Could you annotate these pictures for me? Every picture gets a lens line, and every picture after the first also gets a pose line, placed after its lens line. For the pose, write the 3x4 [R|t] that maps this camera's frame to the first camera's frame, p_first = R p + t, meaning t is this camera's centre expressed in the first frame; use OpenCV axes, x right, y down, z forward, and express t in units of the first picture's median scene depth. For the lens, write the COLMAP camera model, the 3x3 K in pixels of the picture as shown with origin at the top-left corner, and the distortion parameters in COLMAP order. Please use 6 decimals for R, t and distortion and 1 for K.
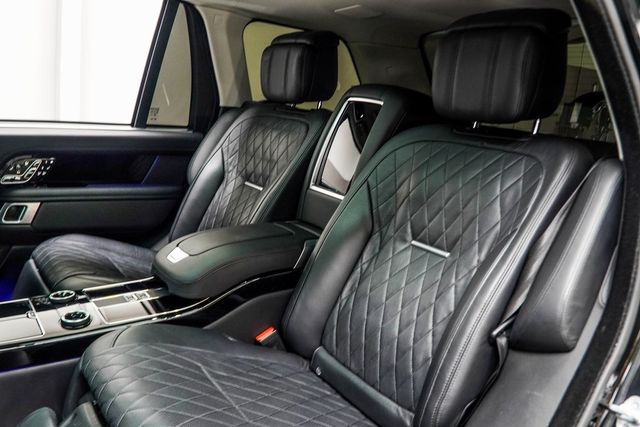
lens RADIAL K [[518.8, 0, 320.0], [0, 518.8, 213.5], [0, 0, 1]] dist [-0.043816, 0.000399]
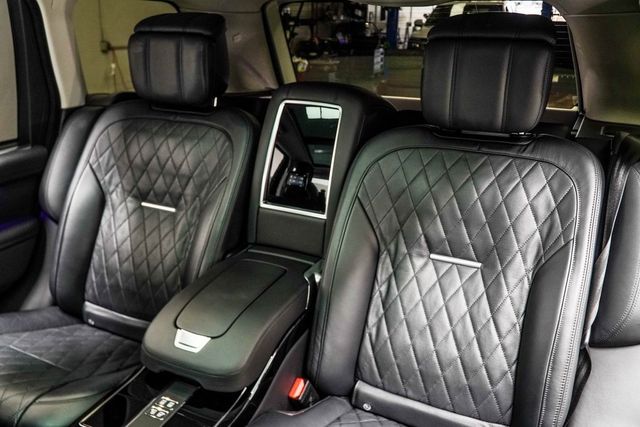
lens RADIAL K [[518.8, 0, 320.0], [0, 518.8, 213.5], [0, 0, 1]] dist [-0.043816, 0.000399]
pose [[0.879473, -0.220182, 0.421957, -0.382895], [0.164415, 0.972528, 0.164792, -0.207731], [-0.446649, -0.075555, 0.891513, 0.193683]]
